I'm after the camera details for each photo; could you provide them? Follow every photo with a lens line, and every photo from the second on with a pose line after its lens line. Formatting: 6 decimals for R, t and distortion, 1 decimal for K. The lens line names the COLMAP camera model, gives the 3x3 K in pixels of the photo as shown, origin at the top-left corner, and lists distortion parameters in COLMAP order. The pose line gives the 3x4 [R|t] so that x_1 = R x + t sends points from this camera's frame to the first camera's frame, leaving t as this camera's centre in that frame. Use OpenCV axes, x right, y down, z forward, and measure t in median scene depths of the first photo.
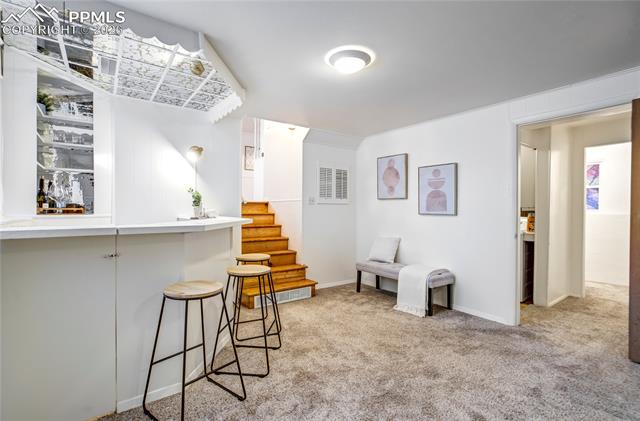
lens RADIAL K [[299.5, 0, 319.5], [0, 299.5, 211.9], [0, 0, 1]] dist [-0.019686, 0.000334]
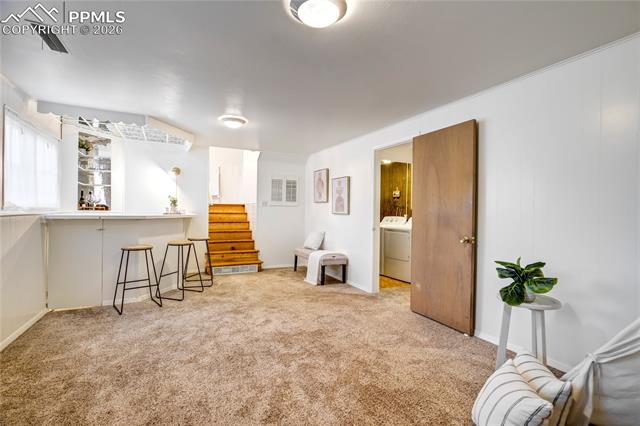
lens RADIAL K [[300.5, 0, 319.8], [0, 300.5, 212.1], [0, 0, 1]] dist [-0.021477, 0.008997]
pose [[0.985779, 0.009570, -0.167774, 0.553892], [-0.010826, 0.999920, -0.006572, 0.011033], [0.167698, 0.008295, 0.985804, -0.381825]]
